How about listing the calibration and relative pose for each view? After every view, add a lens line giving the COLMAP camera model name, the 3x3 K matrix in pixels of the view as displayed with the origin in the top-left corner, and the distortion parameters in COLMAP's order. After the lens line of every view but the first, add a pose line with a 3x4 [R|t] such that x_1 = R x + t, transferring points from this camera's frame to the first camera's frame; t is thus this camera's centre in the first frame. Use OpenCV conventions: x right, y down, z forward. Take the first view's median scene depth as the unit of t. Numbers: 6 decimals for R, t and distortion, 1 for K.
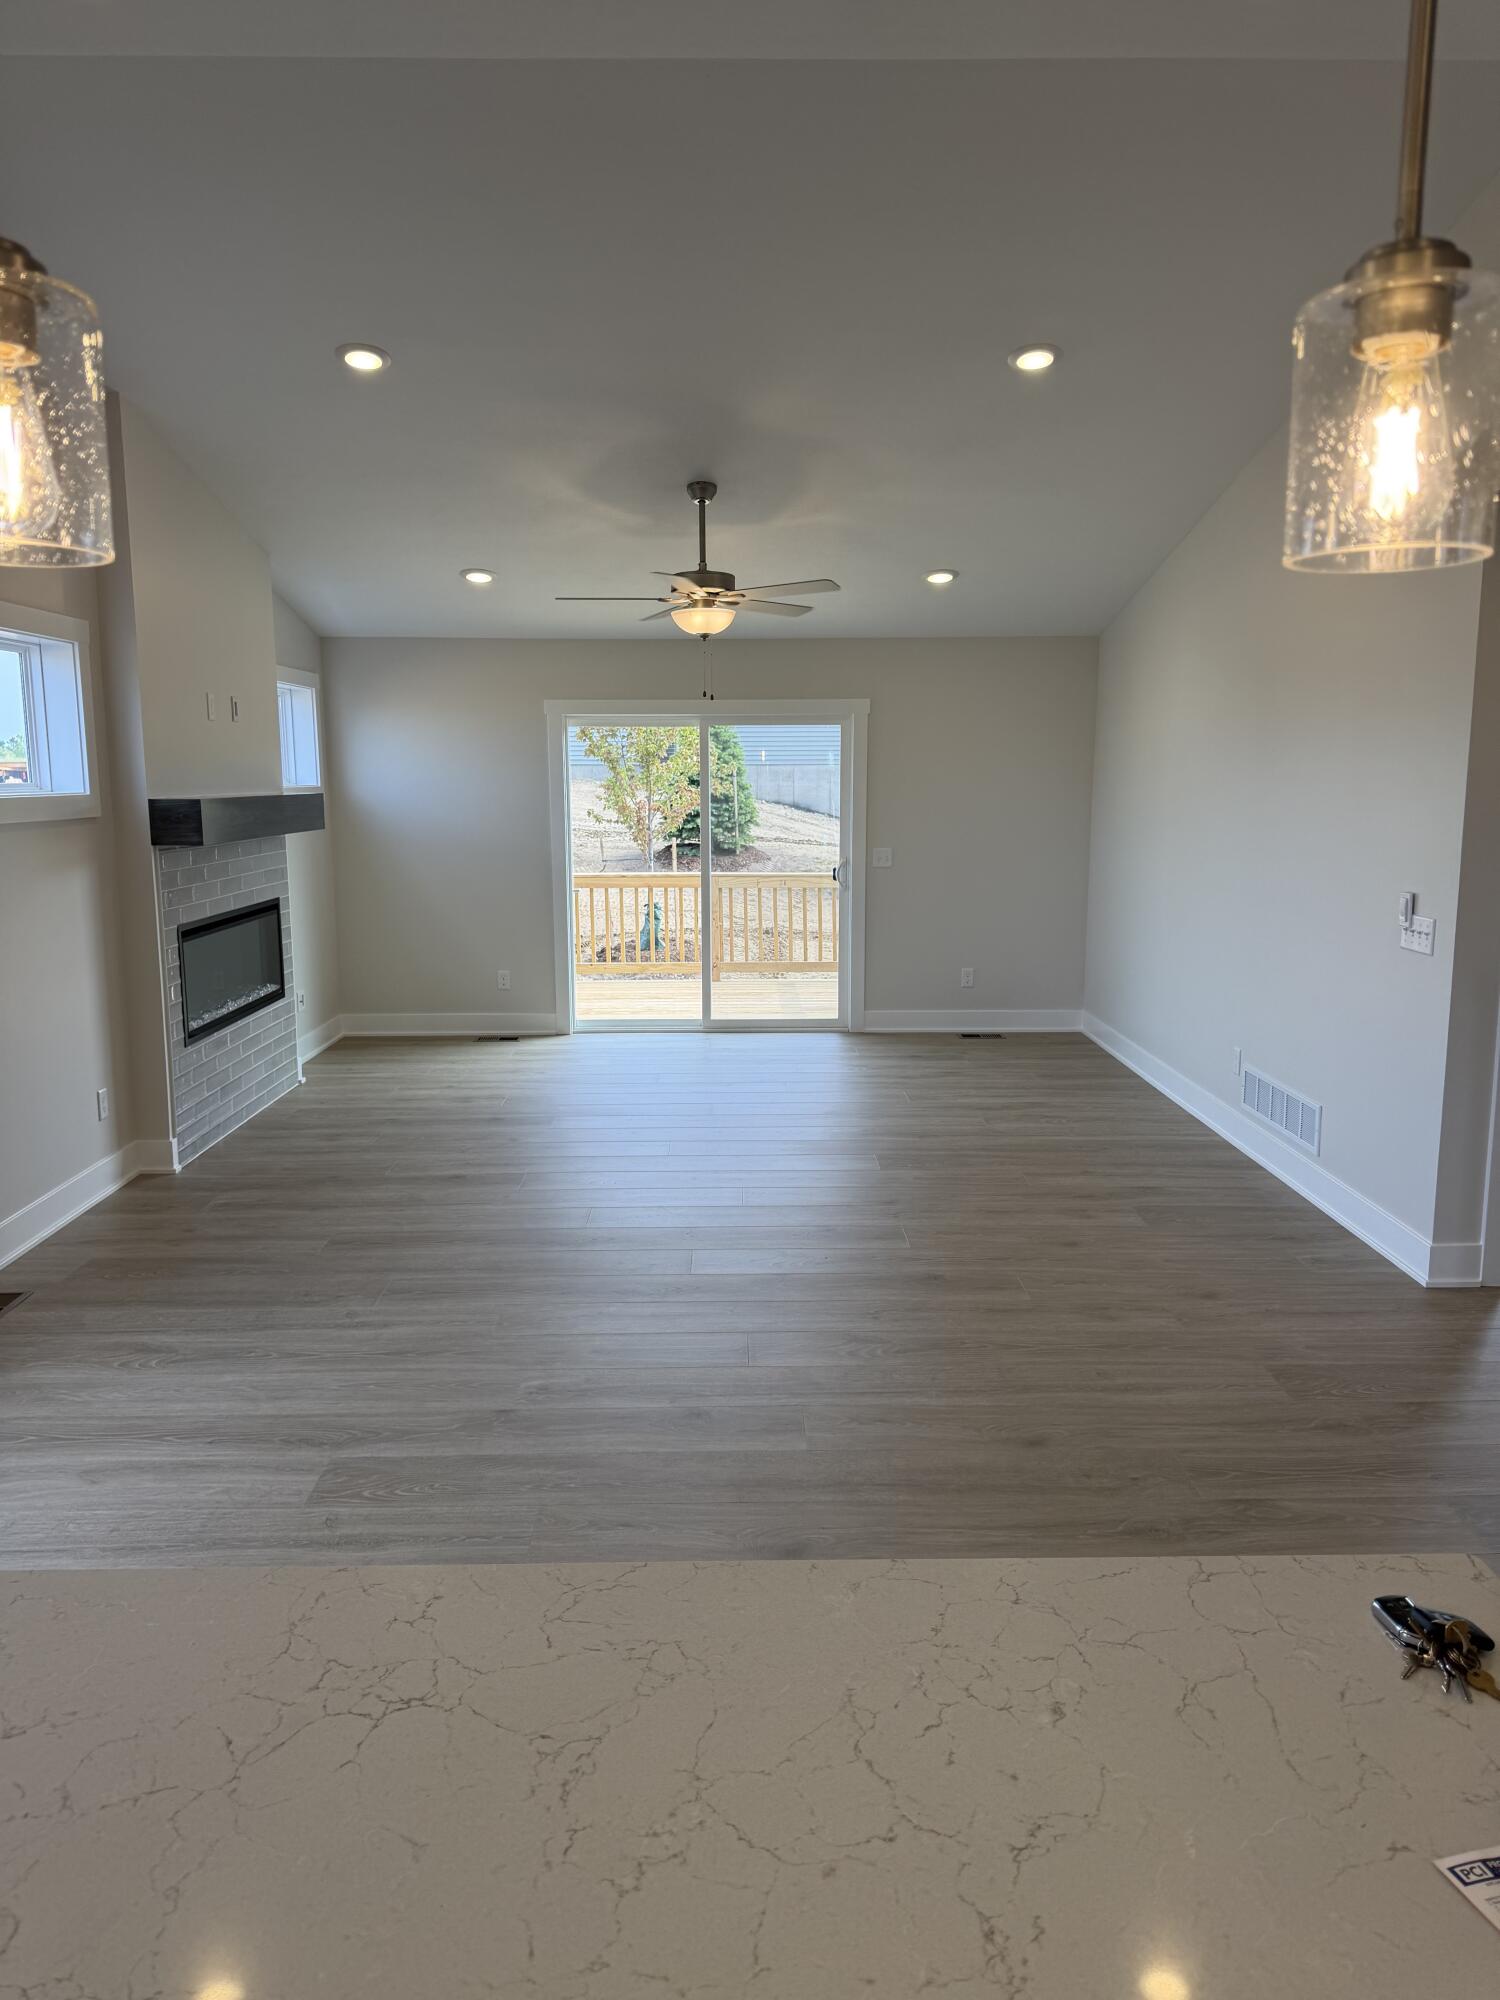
lens RADIAL K [[1407.5, 0, 752.7], [0, 1407.5, 1010.5], [0, 0, 1]] dist [0.068038, -0.000584]
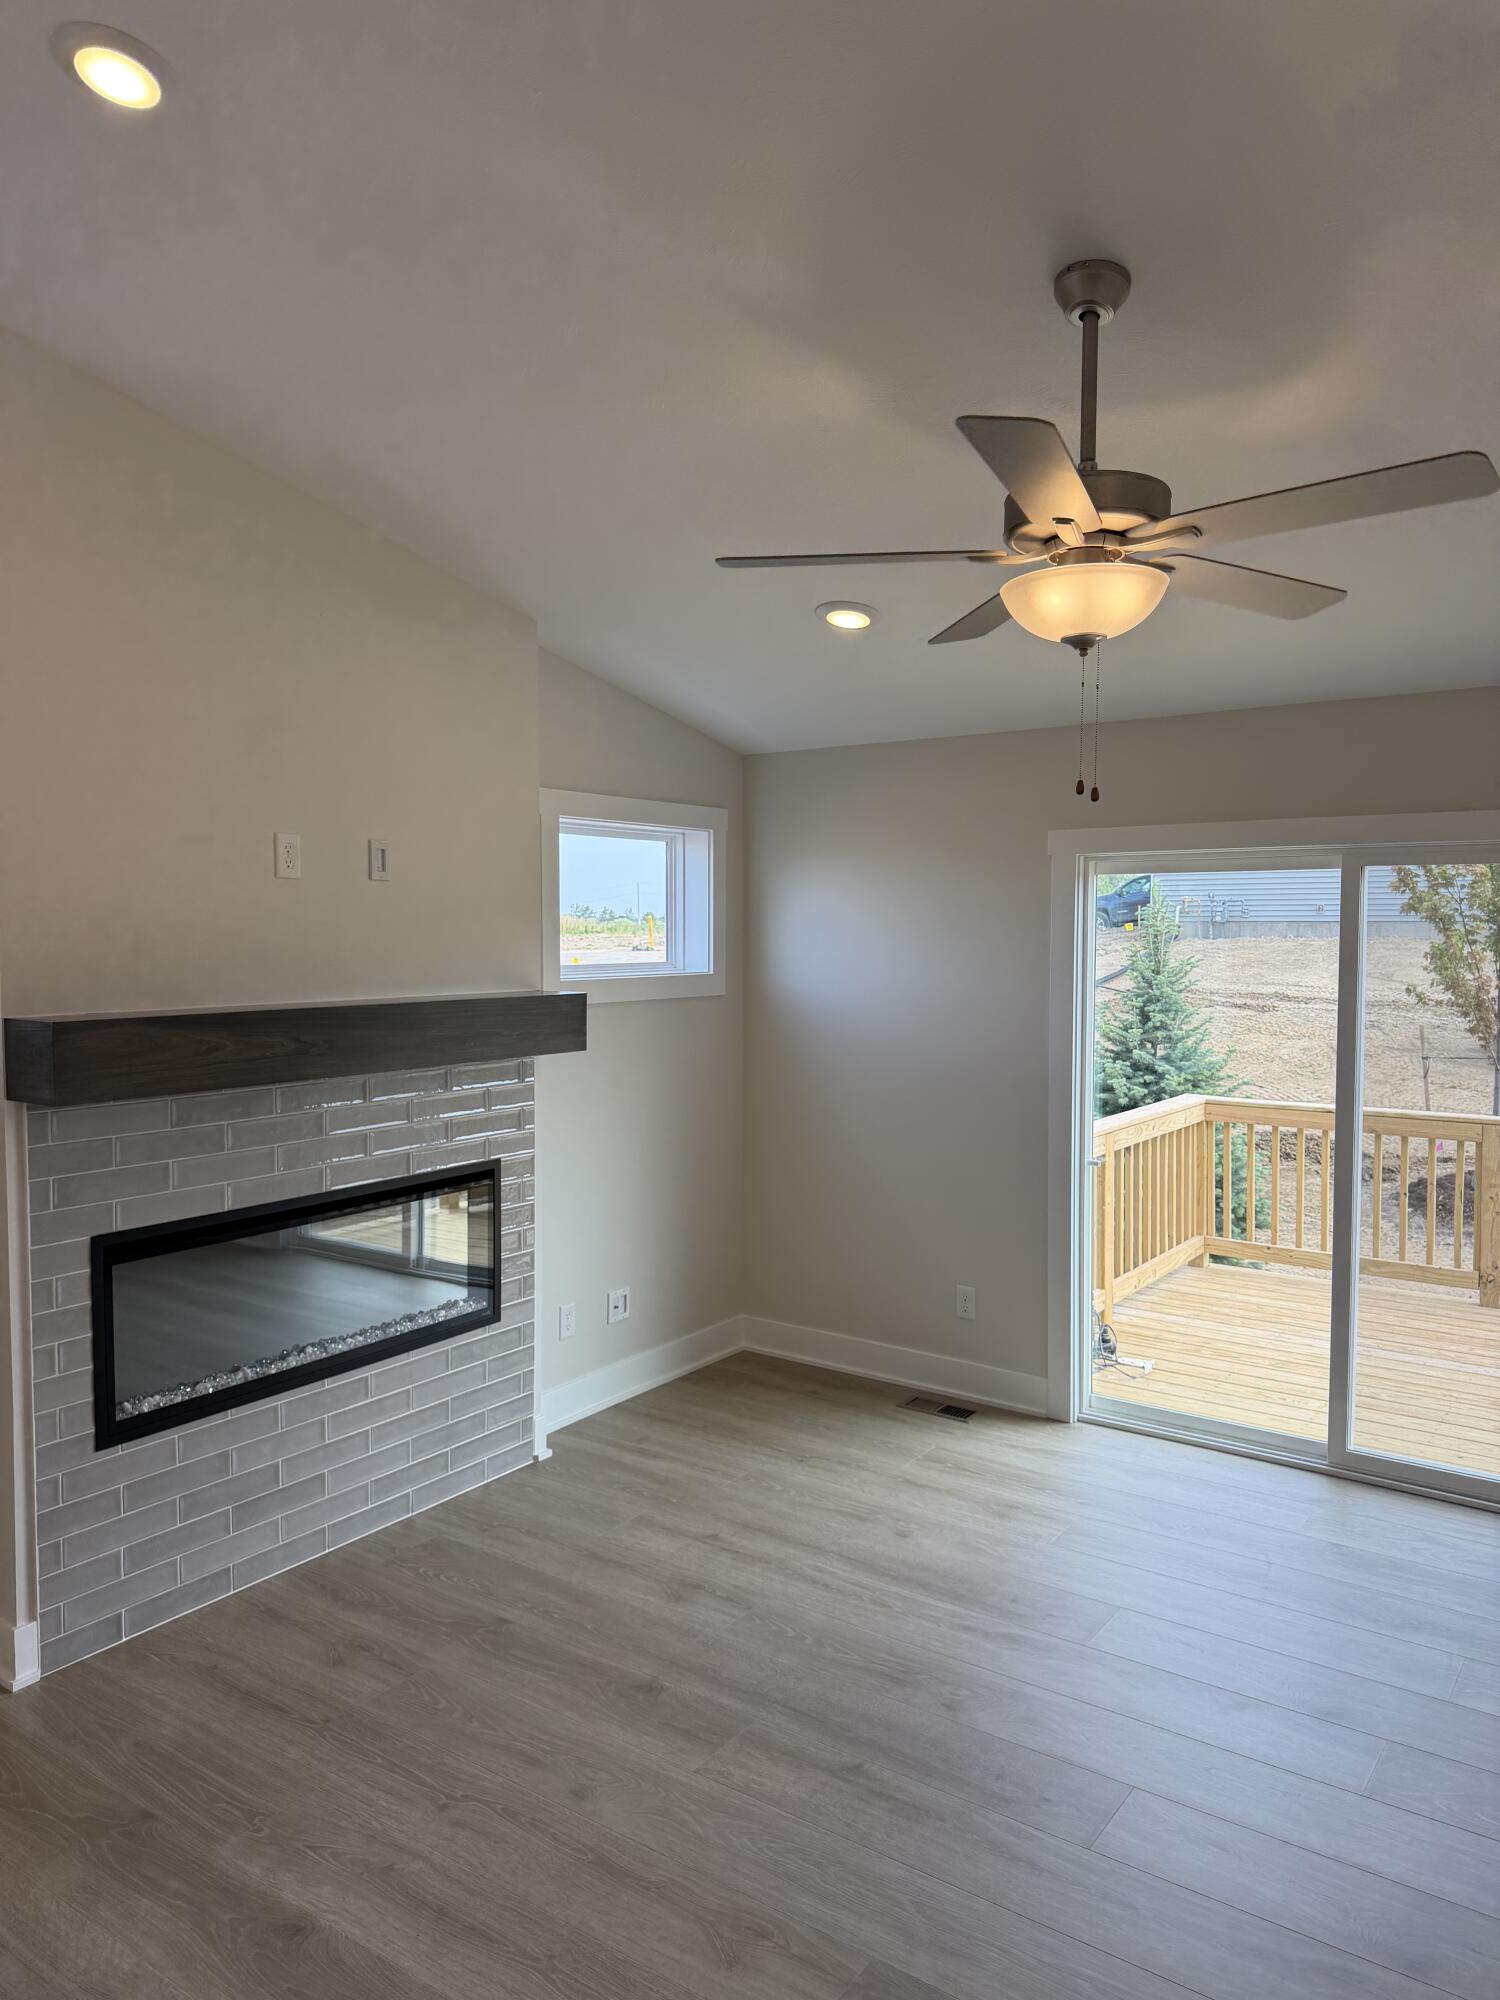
lens RADIAL K [[1407.5, 0, 752.7], [0, 1407.5, 1010.5], [0, 0, 1]] dist [0.068038, -0.000584]
pose [[0.803702, 0.033095, -0.594111, 0.114680], [-0.096630, 0.992458, -0.075435, -0.105125], [0.587133, 0.118037, 0.800838, 0.546470]]
